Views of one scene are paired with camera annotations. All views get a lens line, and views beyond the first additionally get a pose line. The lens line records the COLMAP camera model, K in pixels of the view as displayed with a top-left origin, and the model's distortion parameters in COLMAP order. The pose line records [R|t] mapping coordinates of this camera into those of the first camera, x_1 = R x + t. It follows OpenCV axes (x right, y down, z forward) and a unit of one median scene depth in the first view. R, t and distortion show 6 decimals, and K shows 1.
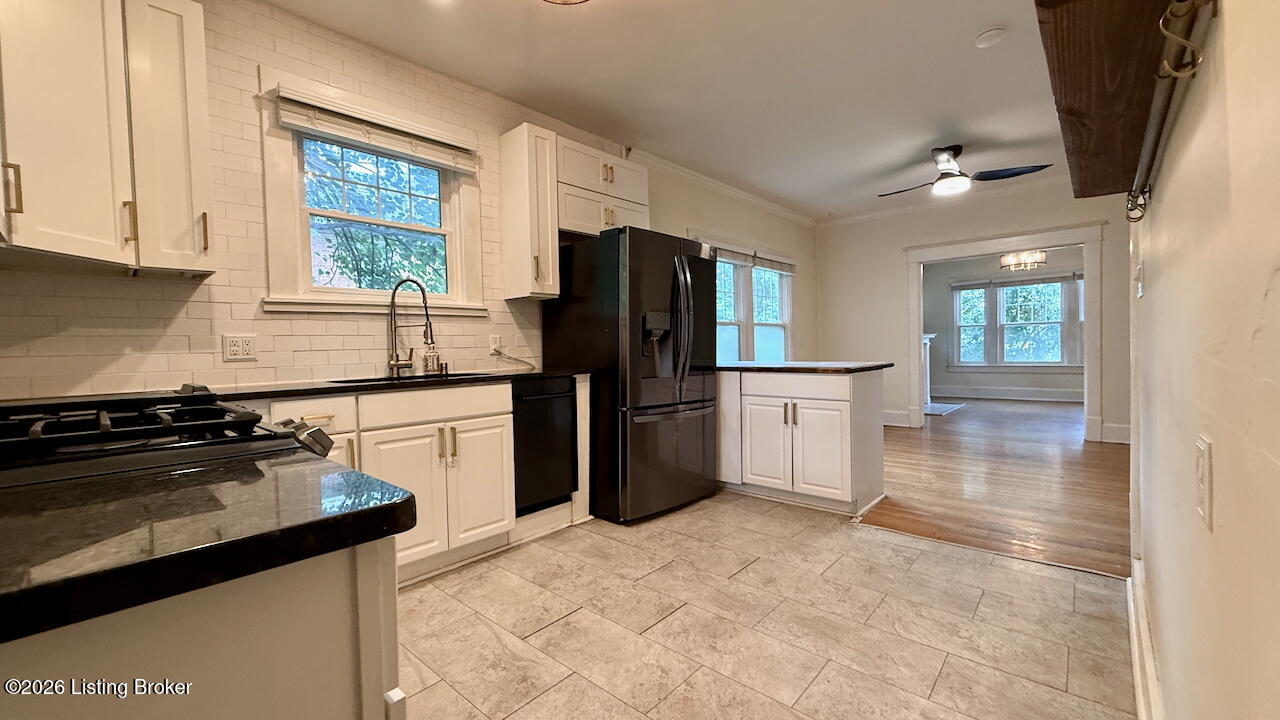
lens RADIAL K [[508.1, 0, 640.0], [0, 508.1, 360.0], [0, 0, 1]] dist [0.003177, 0.000021]
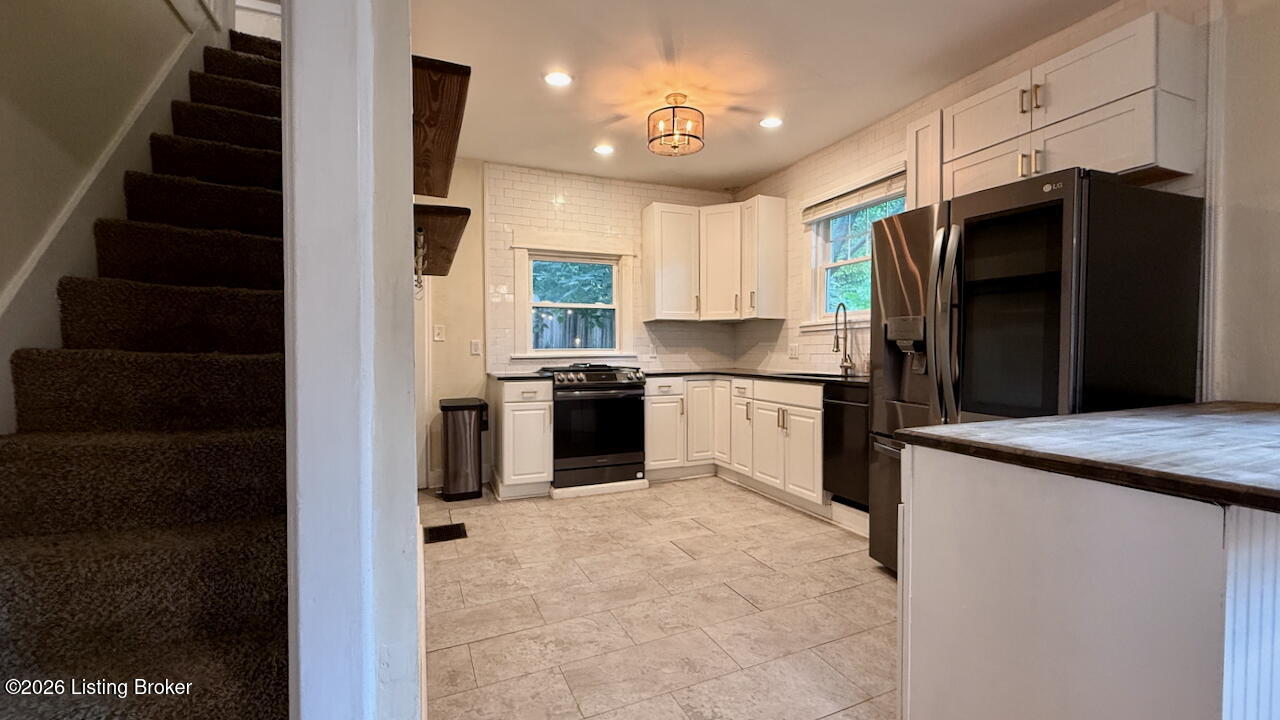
lens RADIAL K [[523.8, 0, 640.0], [0, 523.8, 360.0], [0, 0, 1]] dist [-0.000576, -0.000078]
pose [[-0.420228, 0.044071, -0.906348, 1.077439], [-0.007545, 0.998616, 0.052055, -0.079222], [0.907387, 0.028714, -0.419314, 1.140290]]
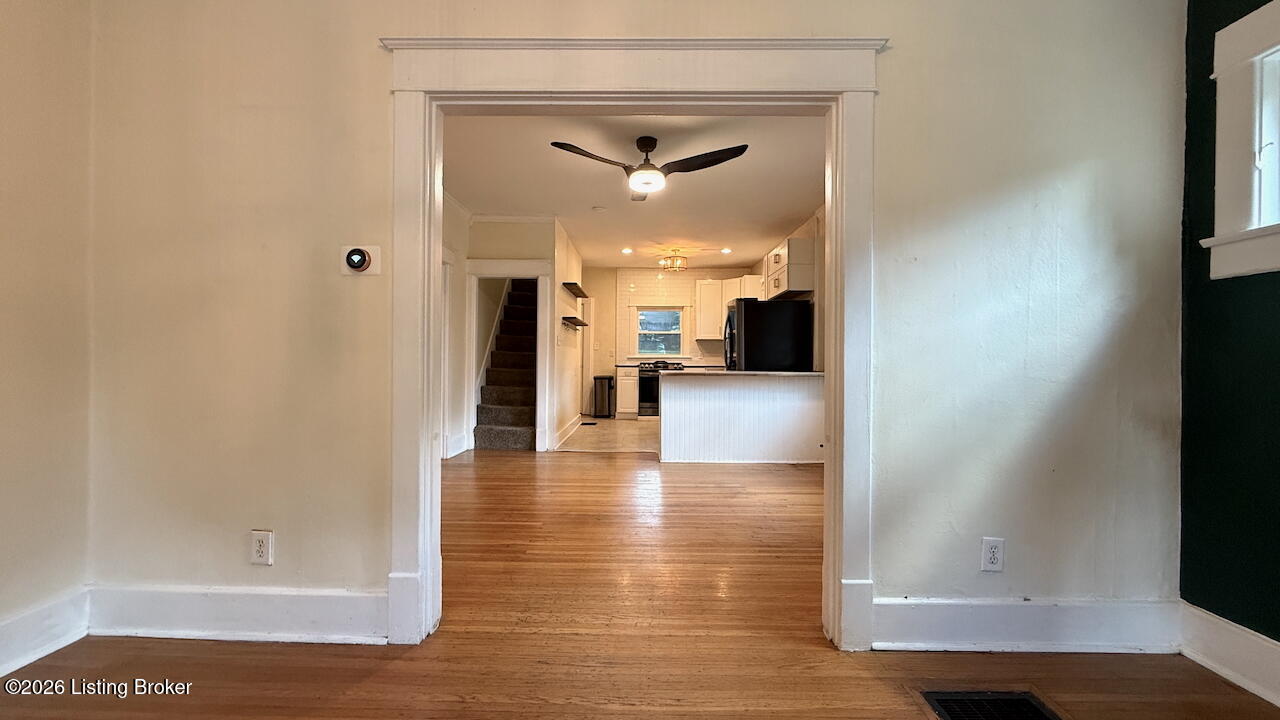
lens RADIAL K [[508.1, 0, 640.0], [0, 508.1, 360.0], [0, 0, 1]] dist [0.003177, 0.000021]
pose [[-0.742158, 0.022594, -0.669844, 1.990351], [-0.000915, 0.999397, 0.034724, -0.102305], [0.670225, 0.026384, -0.741689, 2.691293]]
